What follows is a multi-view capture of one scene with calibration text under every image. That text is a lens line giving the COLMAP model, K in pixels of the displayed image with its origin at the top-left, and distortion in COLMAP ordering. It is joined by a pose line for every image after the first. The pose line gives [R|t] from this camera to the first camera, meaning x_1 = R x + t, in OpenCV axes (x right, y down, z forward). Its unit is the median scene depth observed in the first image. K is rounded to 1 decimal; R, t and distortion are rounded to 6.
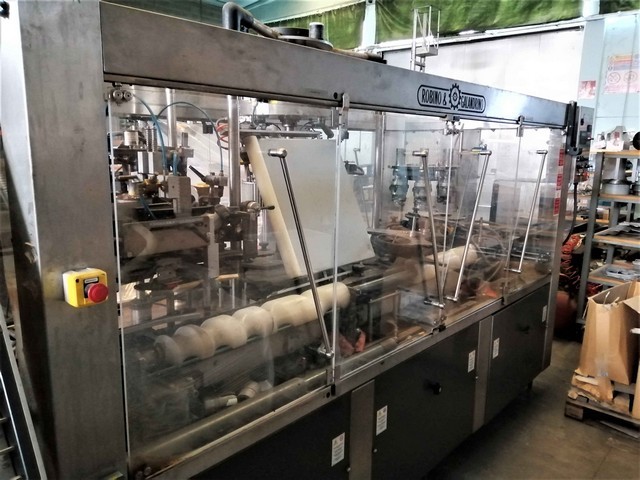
lens RADIAL K [[490.8, 0, 317.6], [0, 490.8, 244.8], [0, 0, 1]] dist [0.009964, -0.016529]
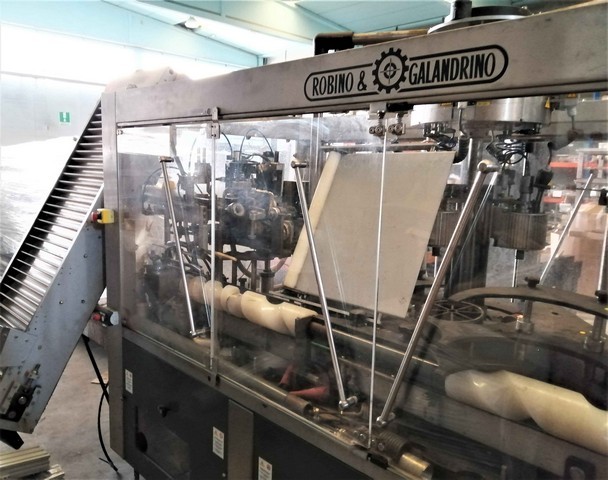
lens RADIAL K [[489.6, 0, 302.0], [0, 489.6, 238.1], [0, 0, 1]] dist [0.021017, -0.030249]
pose [[-0.015806, 0.137466, -0.990380, 0.901224], [-0.214808, 0.966909, 0.137637, -0.168175], [0.976528, 0.214917, 0.014246, 0.944073]]
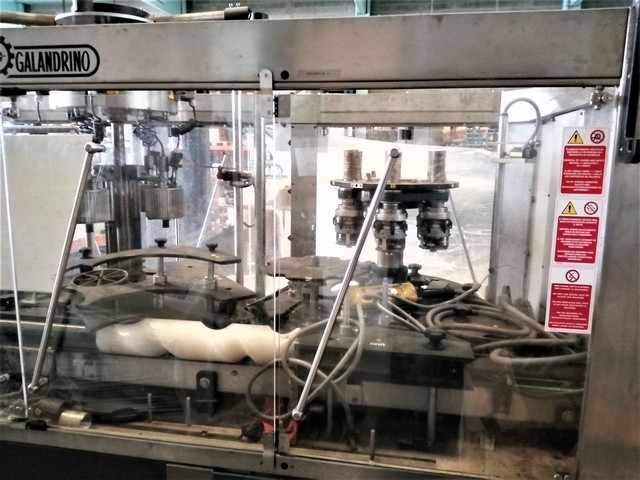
lens RADIAL K [[490.8, 0, 321.1], [0, 490.8, 239.7], [0, 0, 1]] dist [0.009964, -0.016529]
pose [[0.561087, 0.139728, -0.815878, 1.052902], [-0.167083, 0.984479, 0.053698, -0.178908], [0.810718, 0.106191, 0.575725, 1.013565]]
